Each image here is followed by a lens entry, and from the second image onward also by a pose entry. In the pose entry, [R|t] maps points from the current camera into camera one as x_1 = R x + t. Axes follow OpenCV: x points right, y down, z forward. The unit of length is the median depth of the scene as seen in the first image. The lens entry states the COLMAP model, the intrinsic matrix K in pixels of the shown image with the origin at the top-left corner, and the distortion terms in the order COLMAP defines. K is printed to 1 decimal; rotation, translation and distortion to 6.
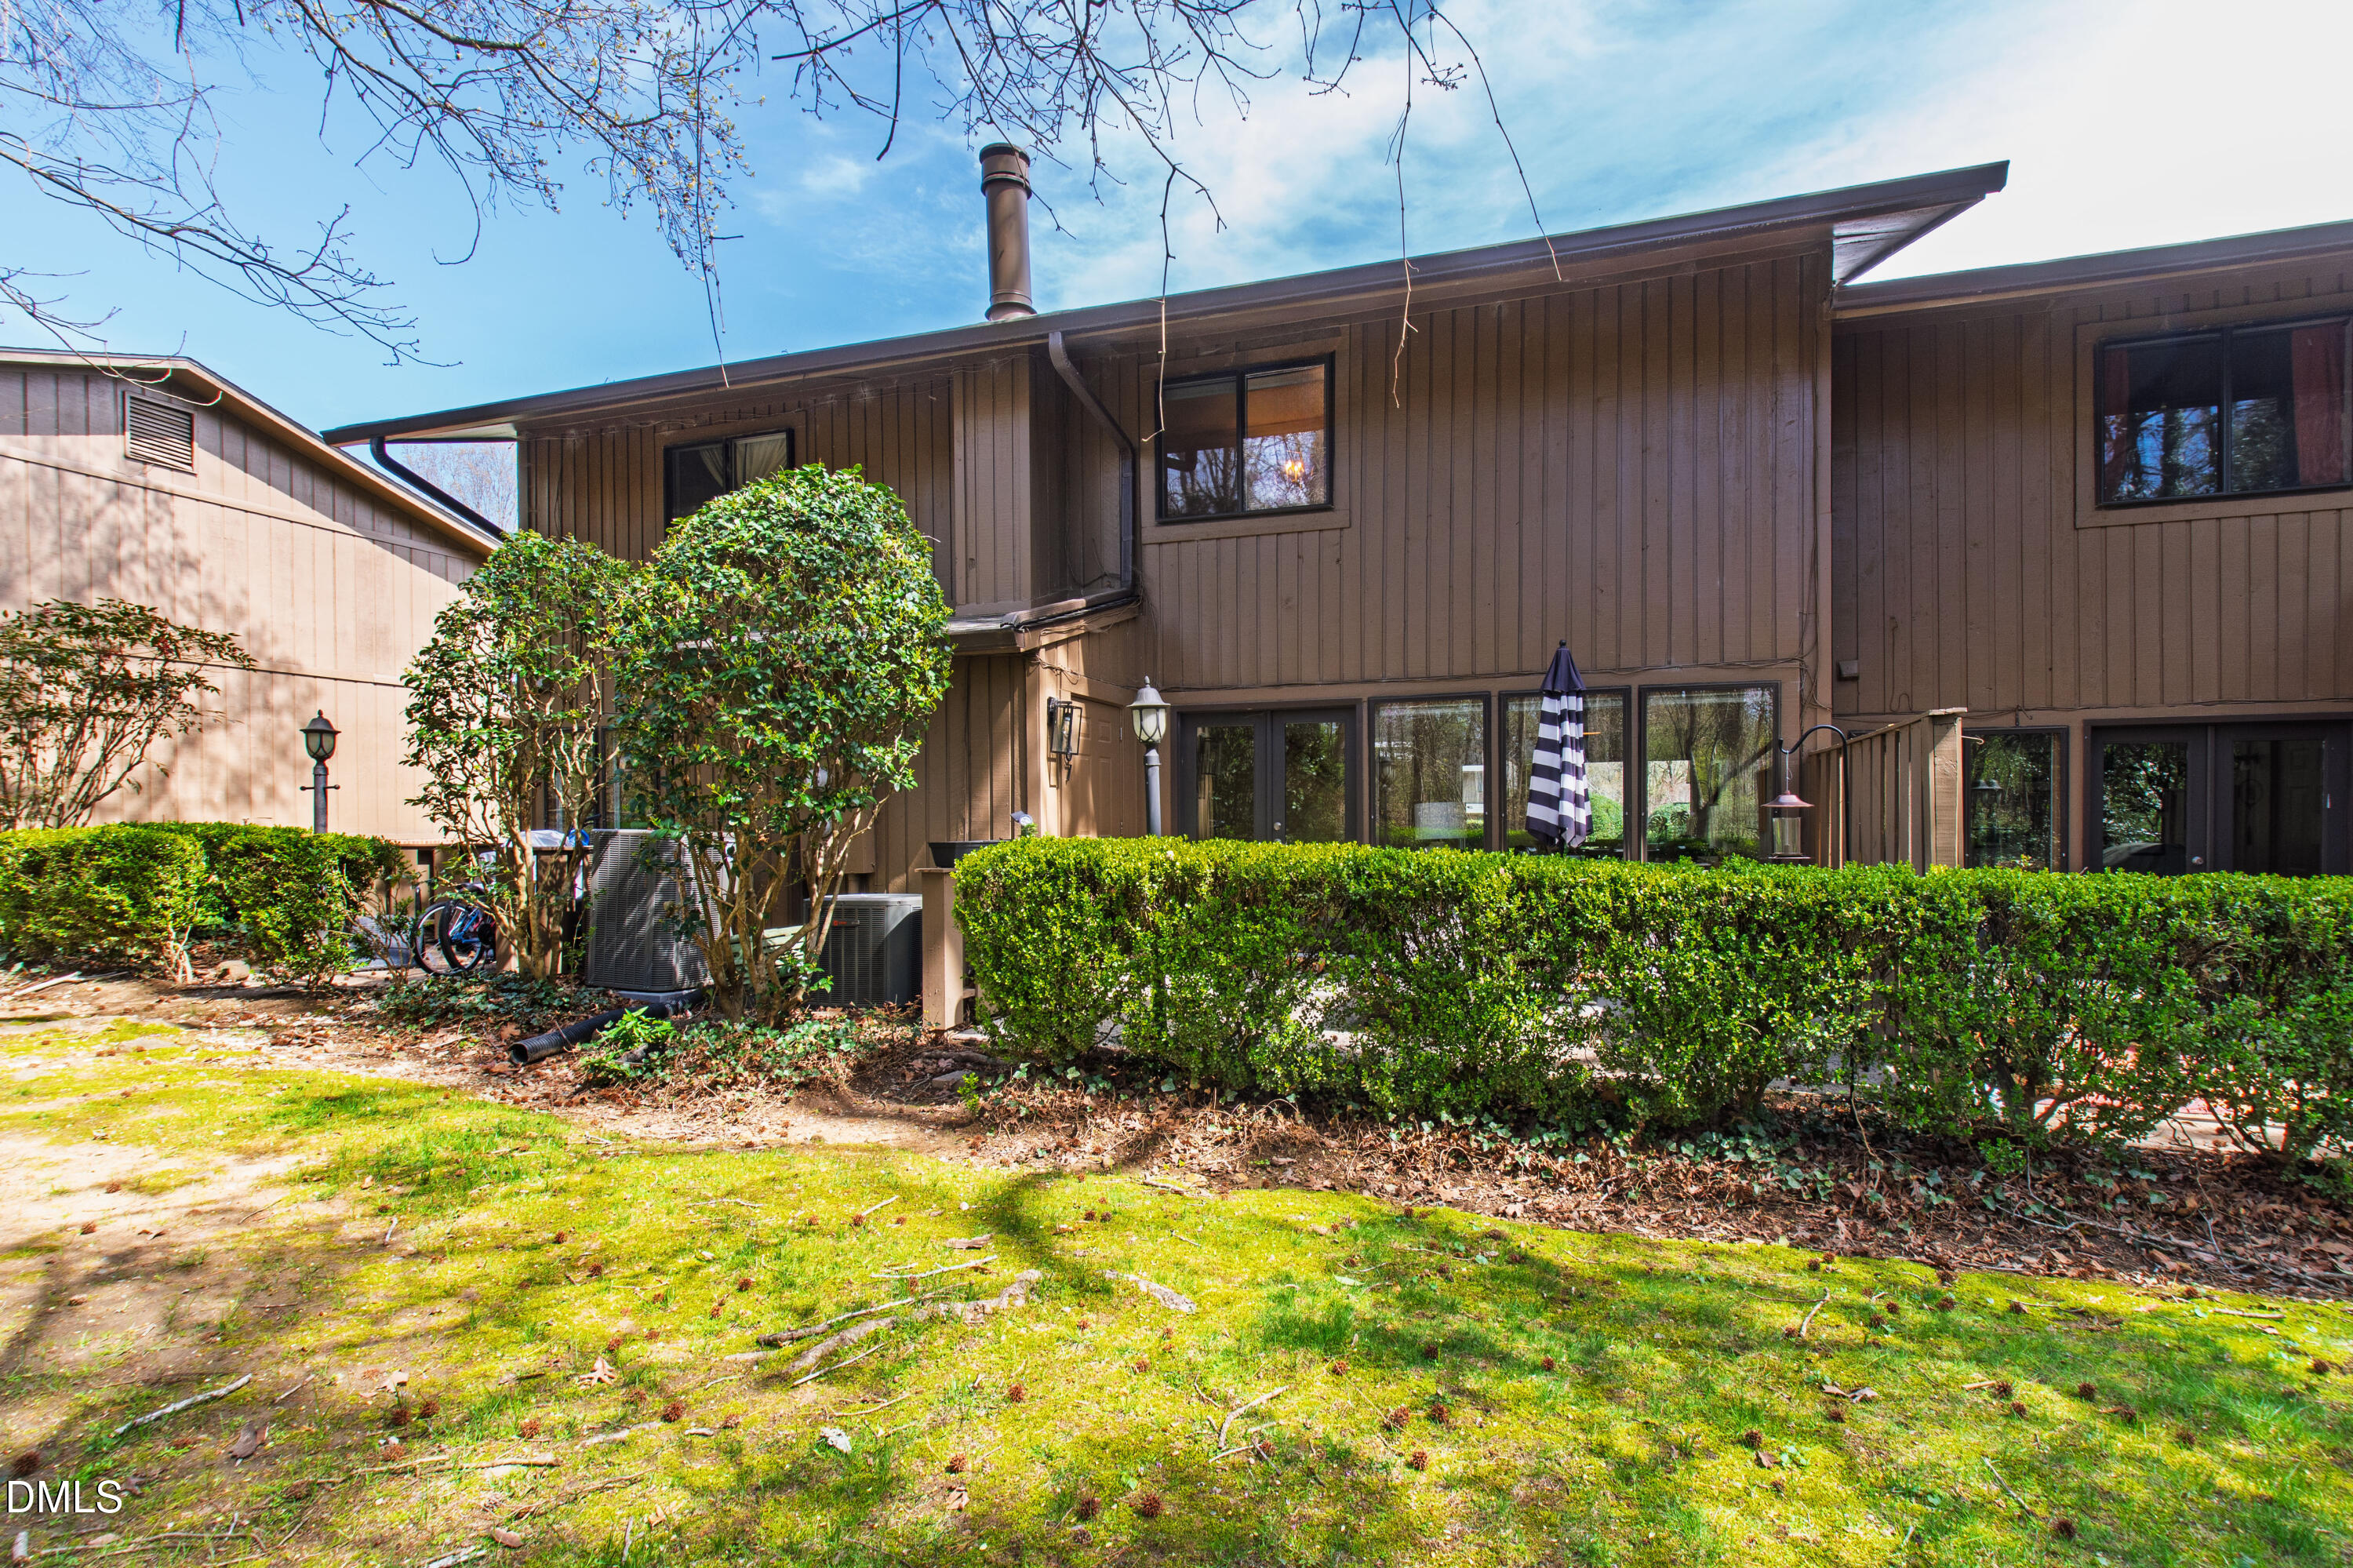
lens RADIAL K [[1089.8, 0, 1282.1], [0, 1089.8, 828.7], [0, 0, 1]] dist [-0.003227, 0.000302]
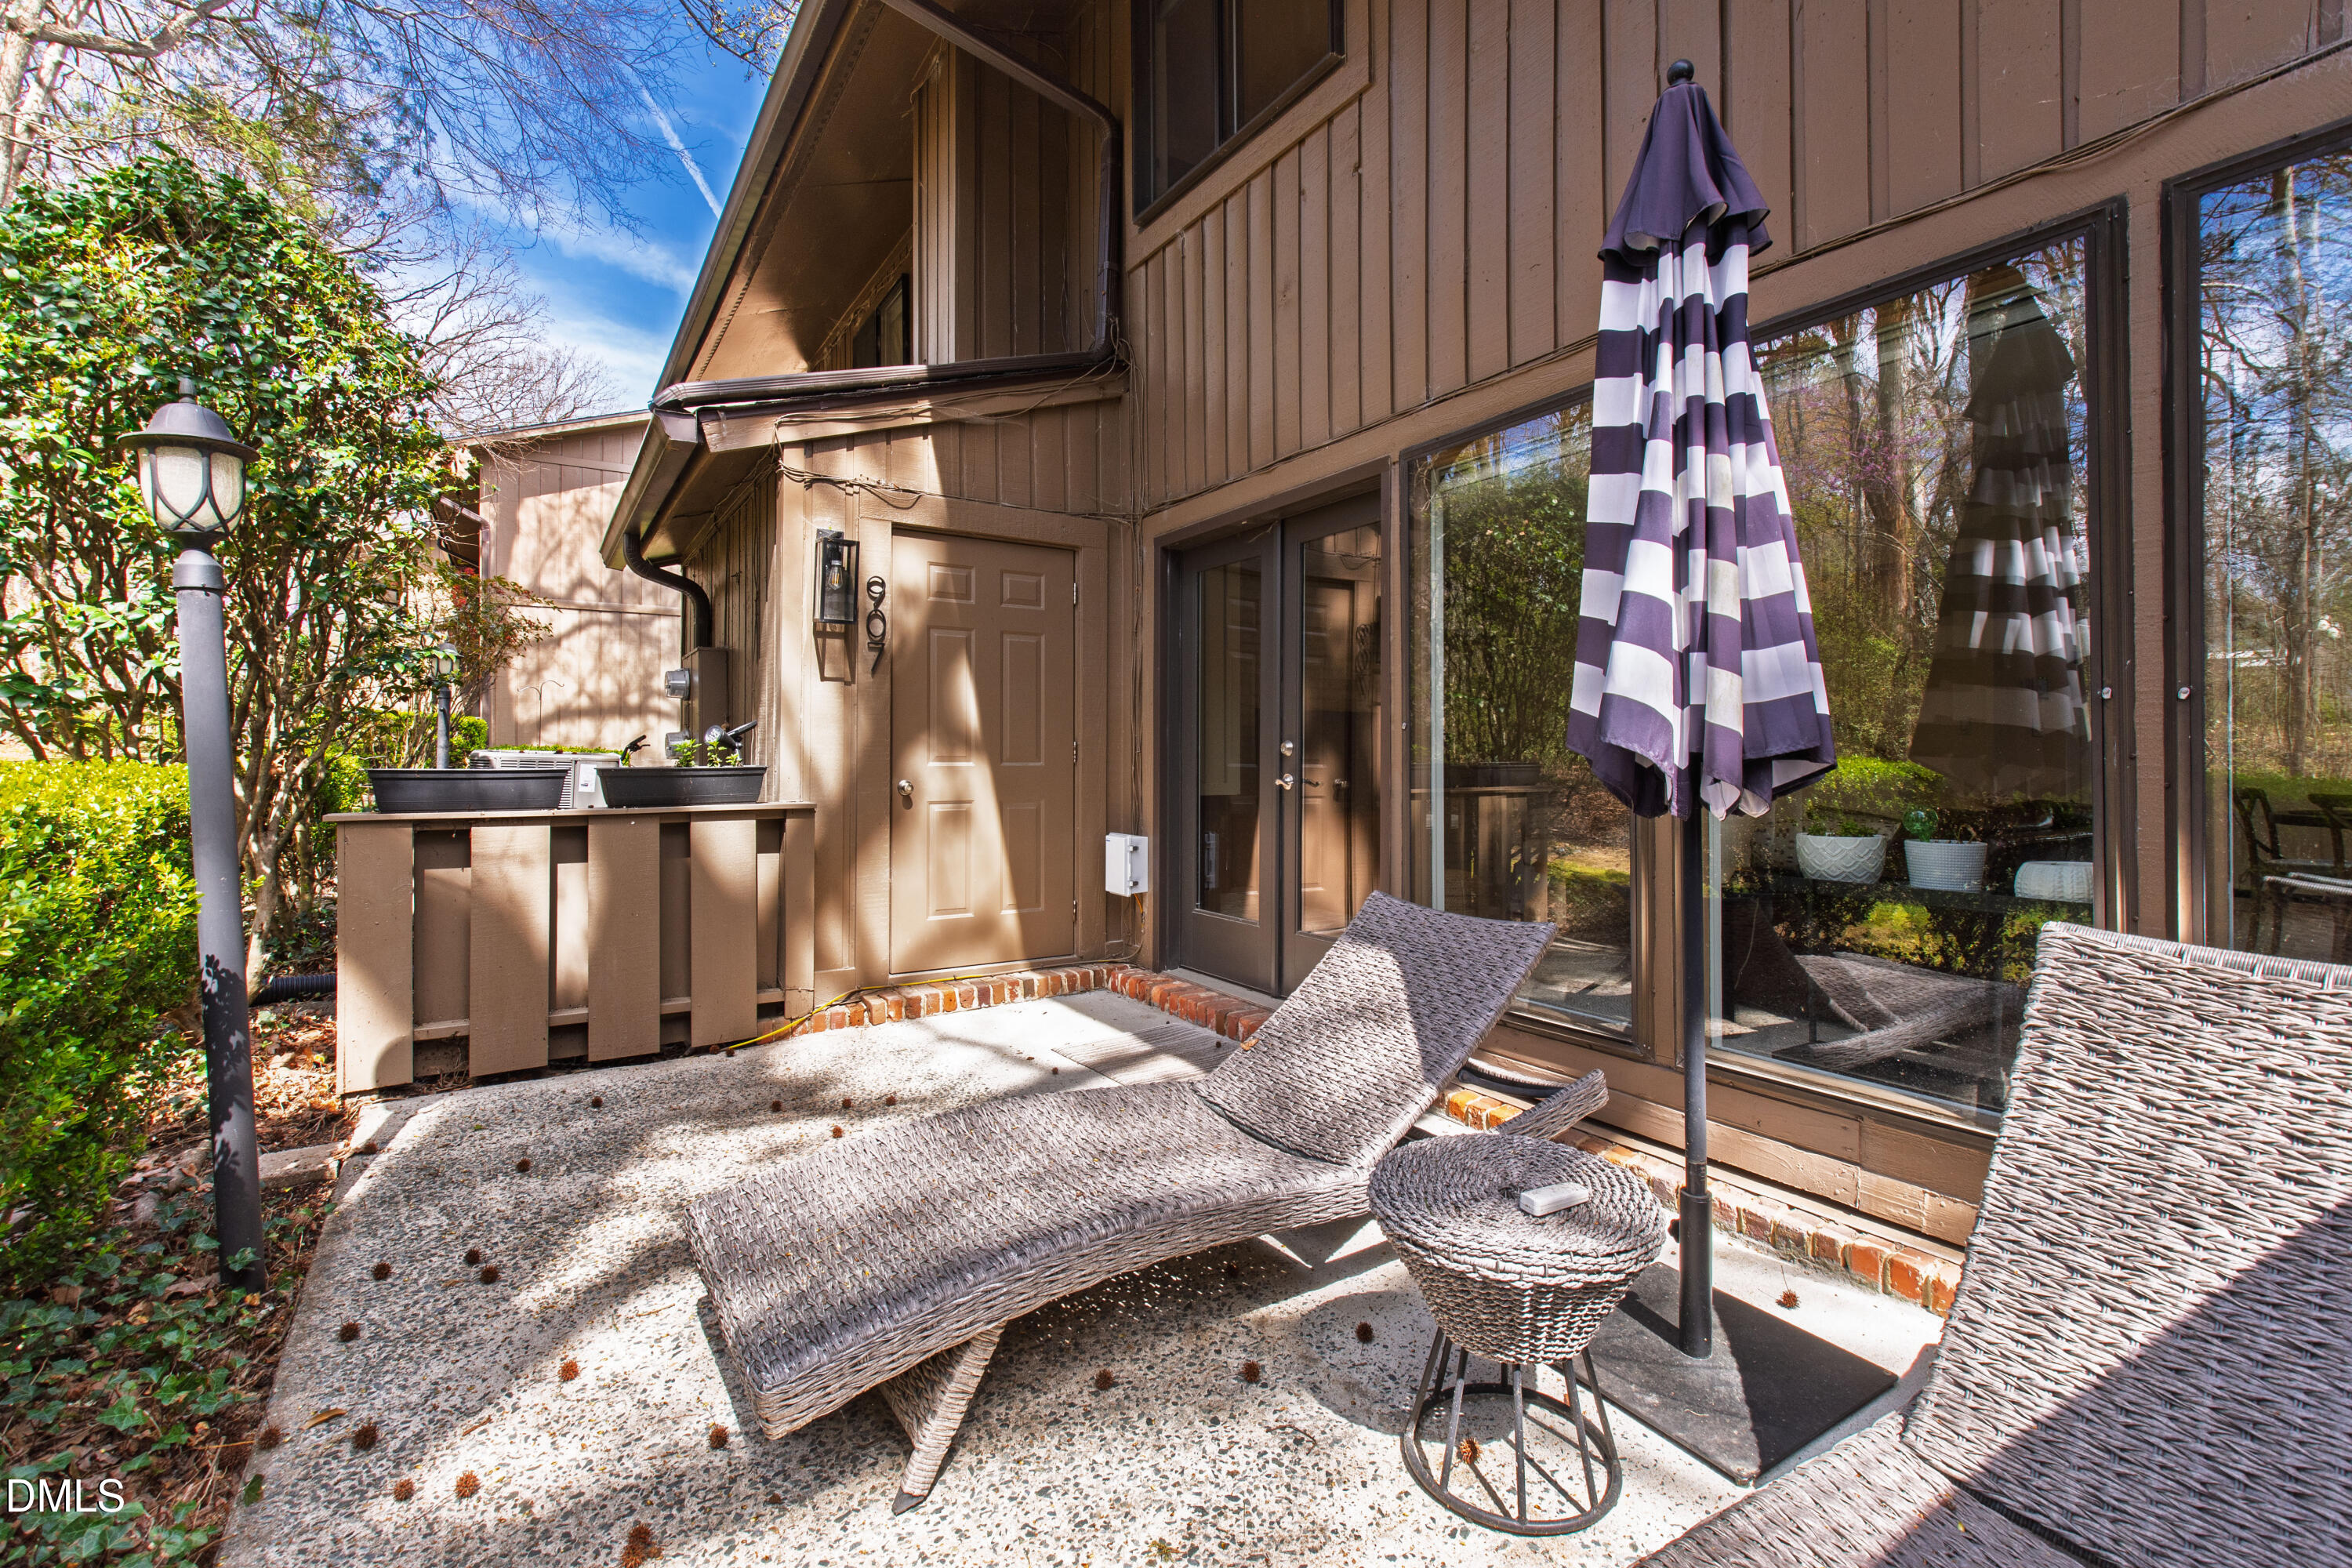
lens RADIAL K [[1037.7, 0, 1231.7], [0, 1037.7, 776.6], [0, 0, 1]] dist [-0.004508, 0.000687]
pose [[0.779292, 0.014128, -0.626501, 0.392695], [-0.002500, 0.999808, 0.019437, 0.004120], [0.626655, -0.013581, 0.779178, 0.847328]]
